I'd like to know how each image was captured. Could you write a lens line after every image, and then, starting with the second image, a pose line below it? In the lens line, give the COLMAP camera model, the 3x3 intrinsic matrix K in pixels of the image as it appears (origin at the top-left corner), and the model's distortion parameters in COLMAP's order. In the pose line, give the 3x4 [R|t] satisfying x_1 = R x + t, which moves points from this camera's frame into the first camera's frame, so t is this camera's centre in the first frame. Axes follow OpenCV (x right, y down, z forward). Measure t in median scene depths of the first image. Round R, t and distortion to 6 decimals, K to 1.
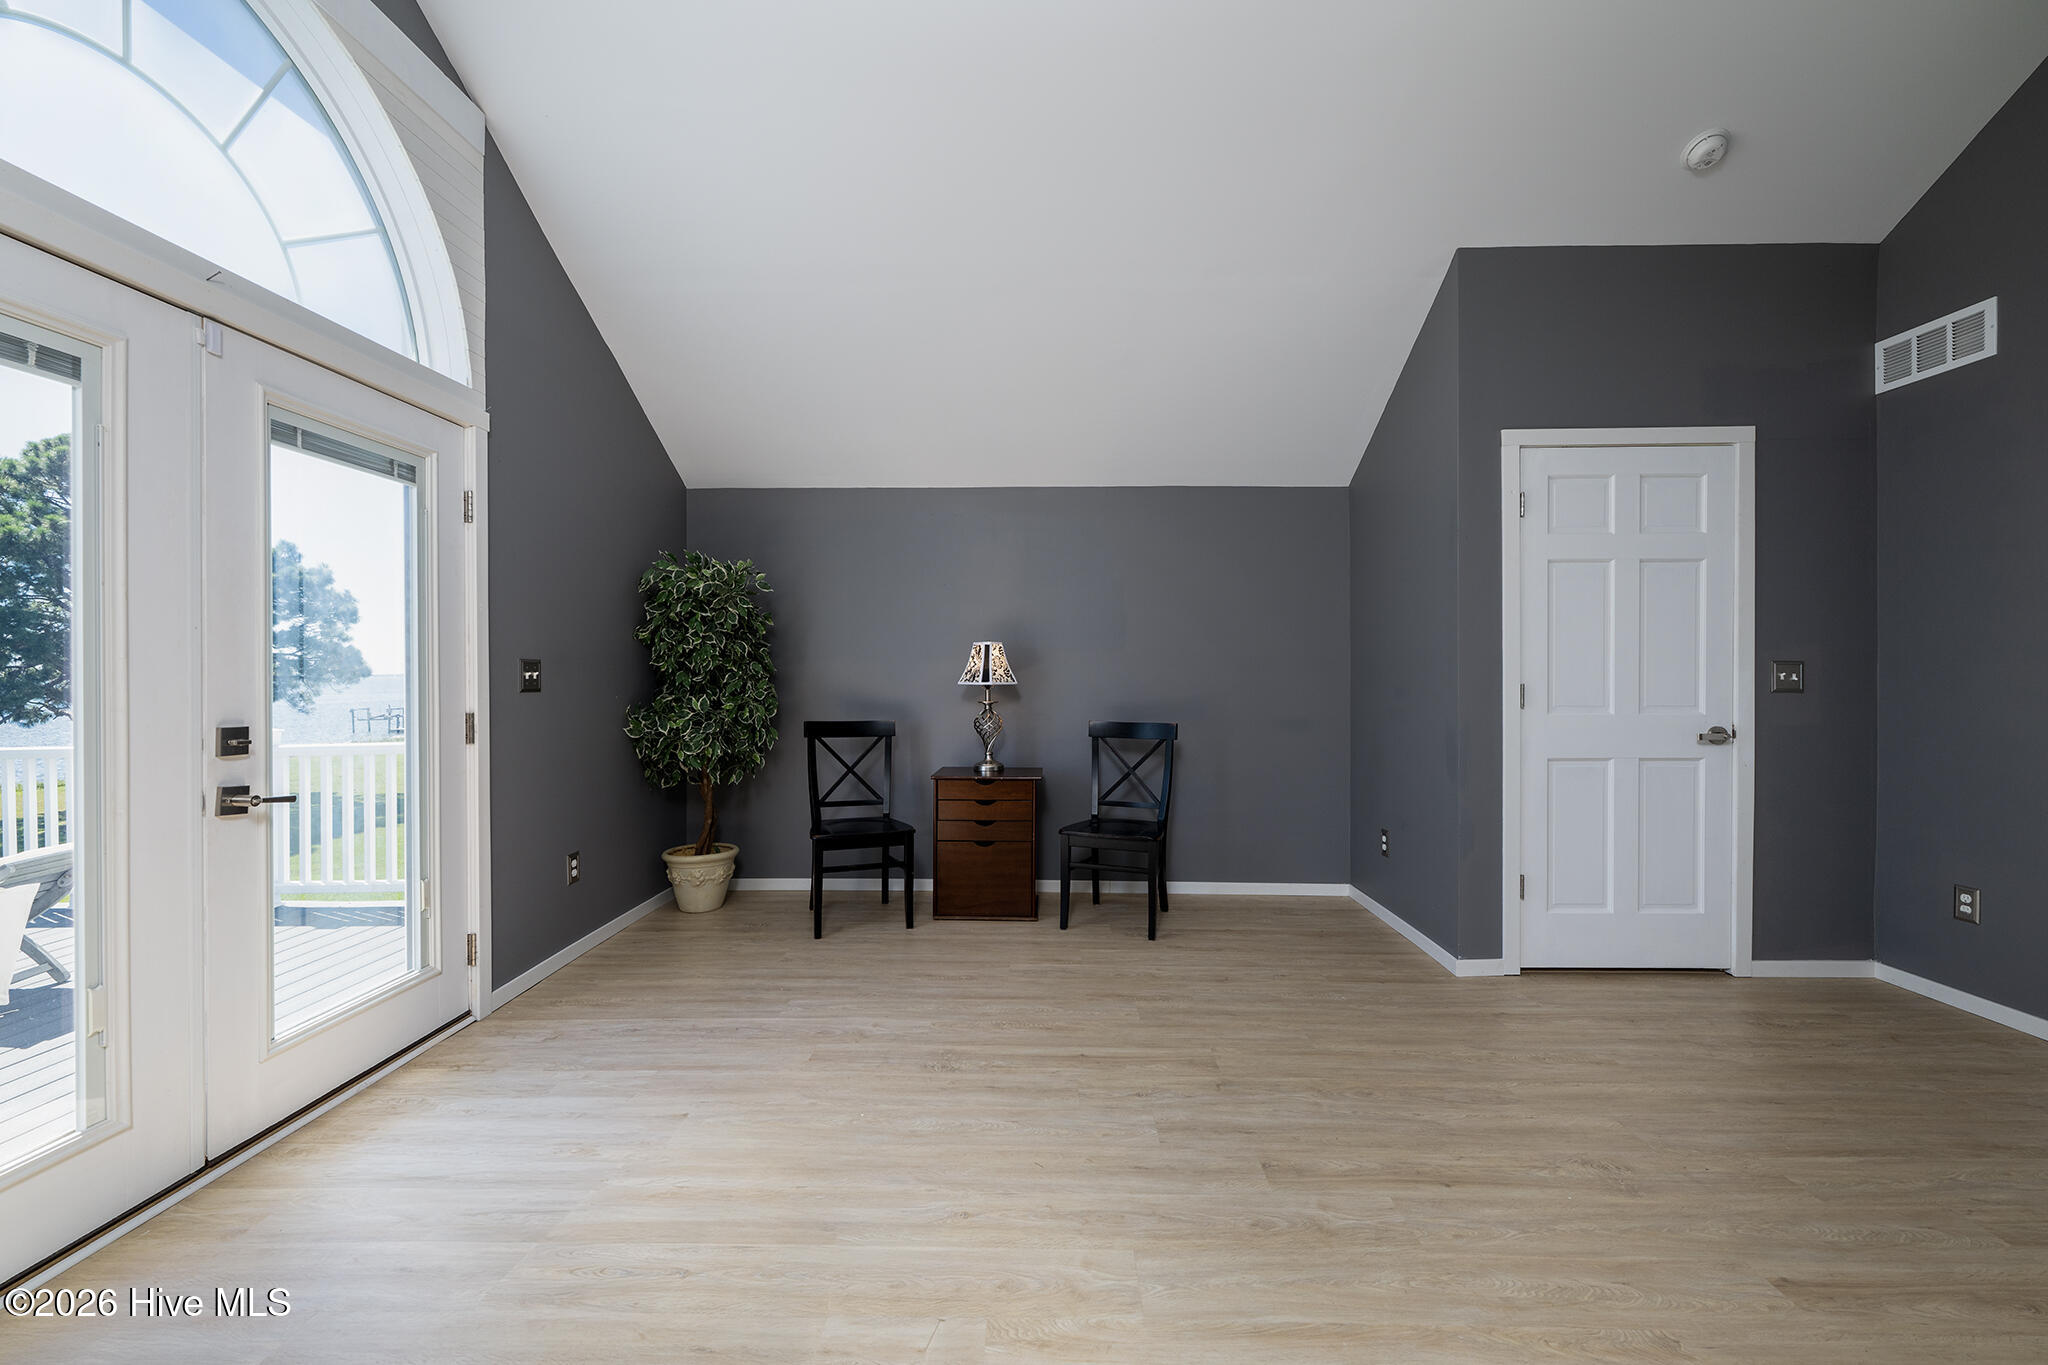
lens RADIAL K [[815.7, 0, 1023.5], [0, 815.7, 674.4], [0, 0, 1]] dist [0.000155, -0.000539]
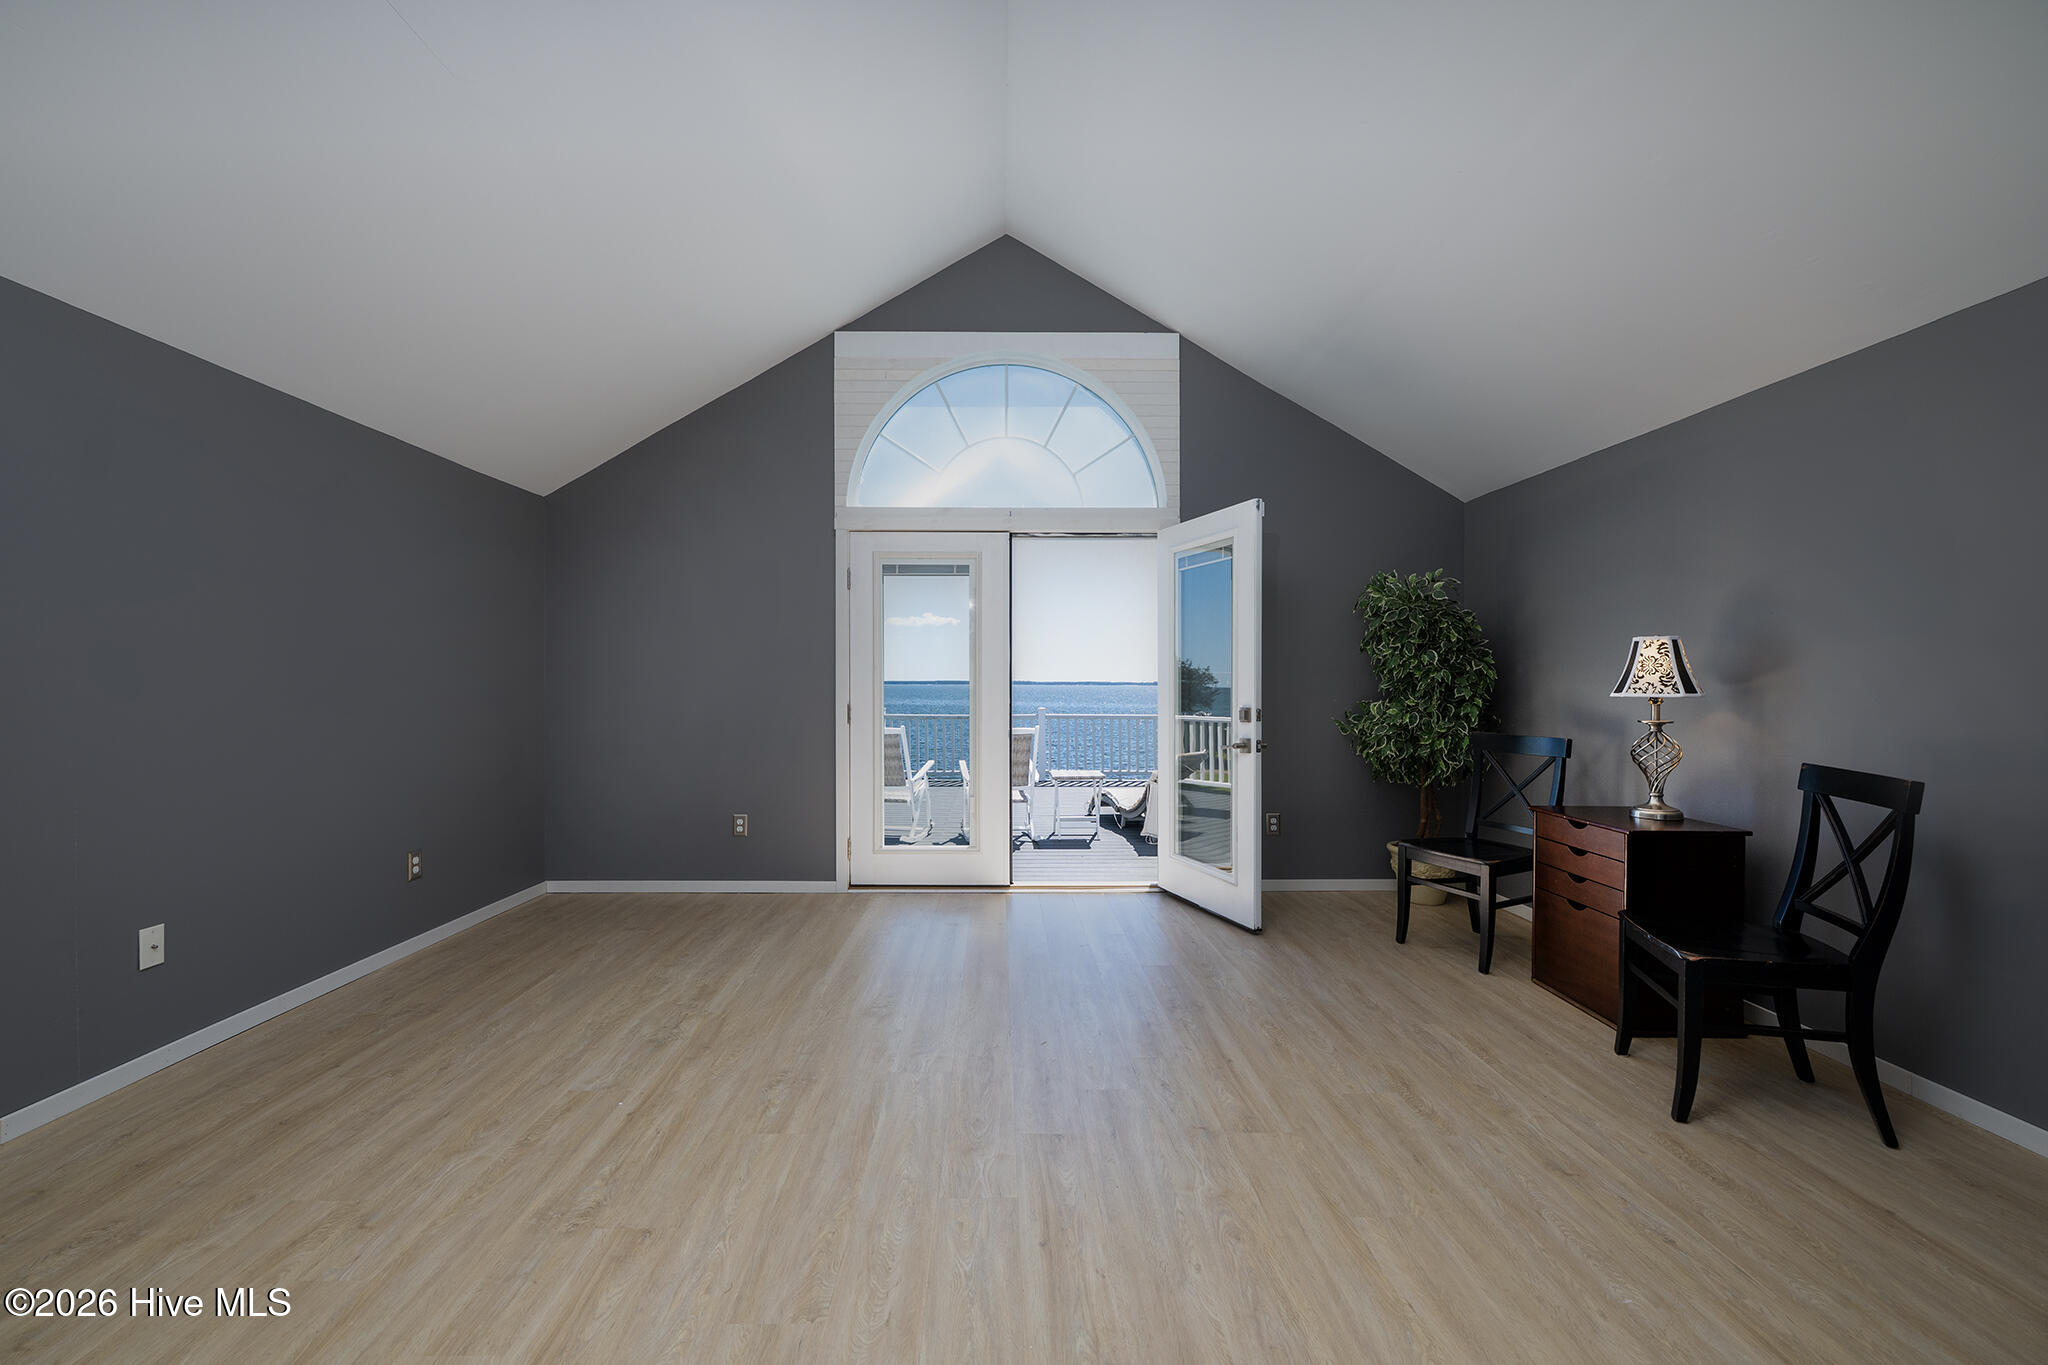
lens RADIAL K [[815.7, 0, 1023.6], [0, 815.7, 692.6], [0, 0, 1]] dist [0.000155, -0.000539]
pose [[0.050239, 0.012862, -0.998654, 0.923113], [-0.003244, 0.999914, 0.012715, 0.001844], [0.998732, 0.002600, 0.050276, 0.607925]]
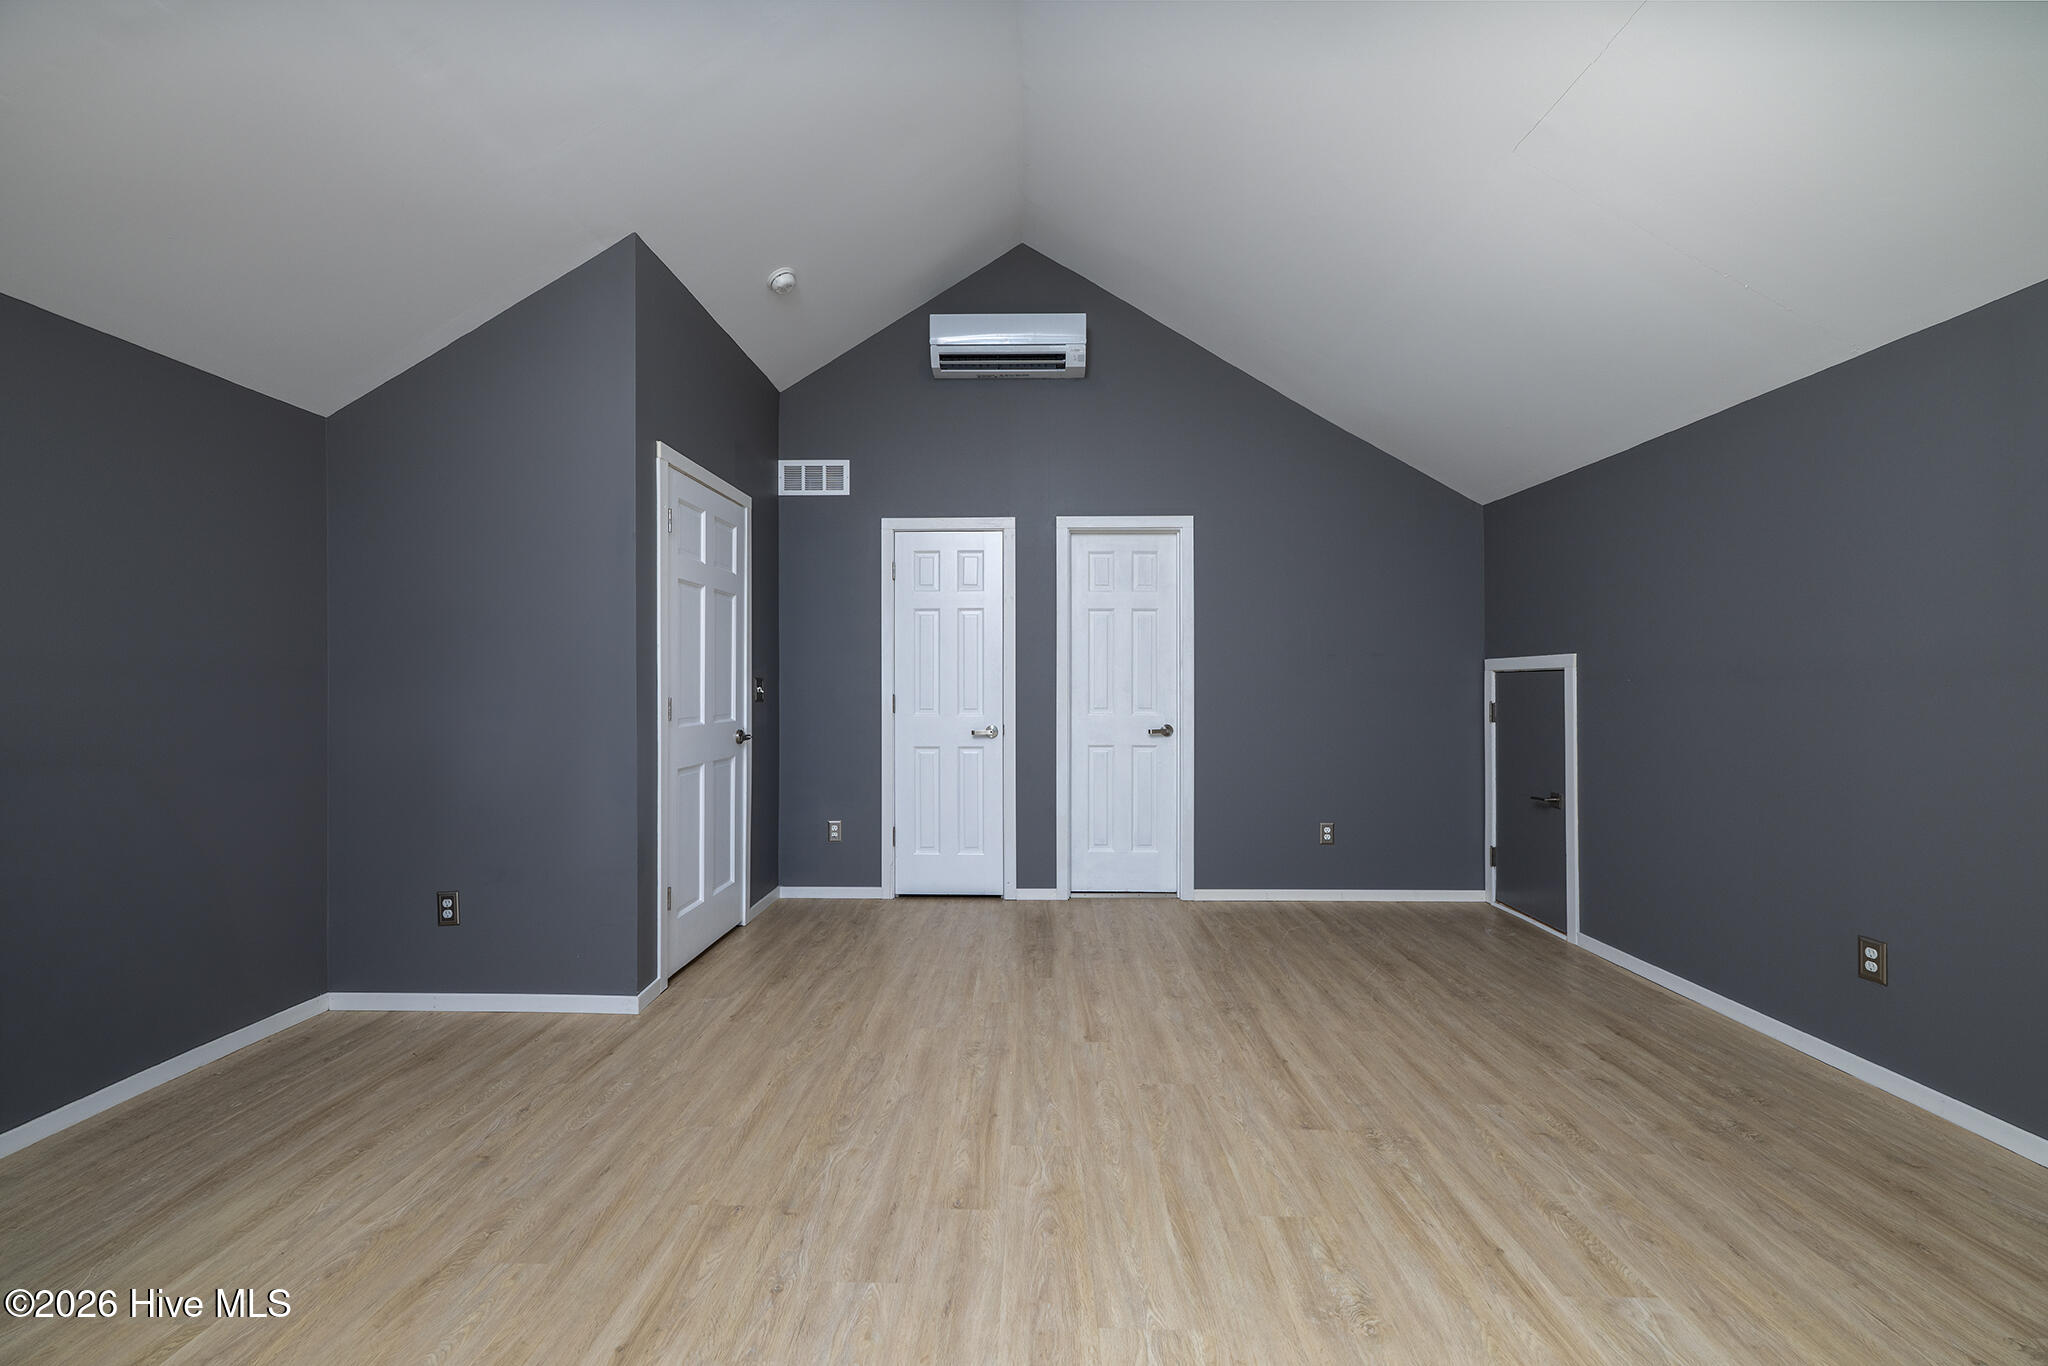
lens RADIAL K [[815.7, 0, 1025.4], [0, 815.7, 676.9], [0, 0, 1]] dist [0.000155, -0.000539]
pose [[-0.001036, 0.012070, 0.999927, -0.448020], [0.000892, 0.999927, -0.012069, -0.002197], [-0.999999, 0.000879, -0.001046, 0.623779]]
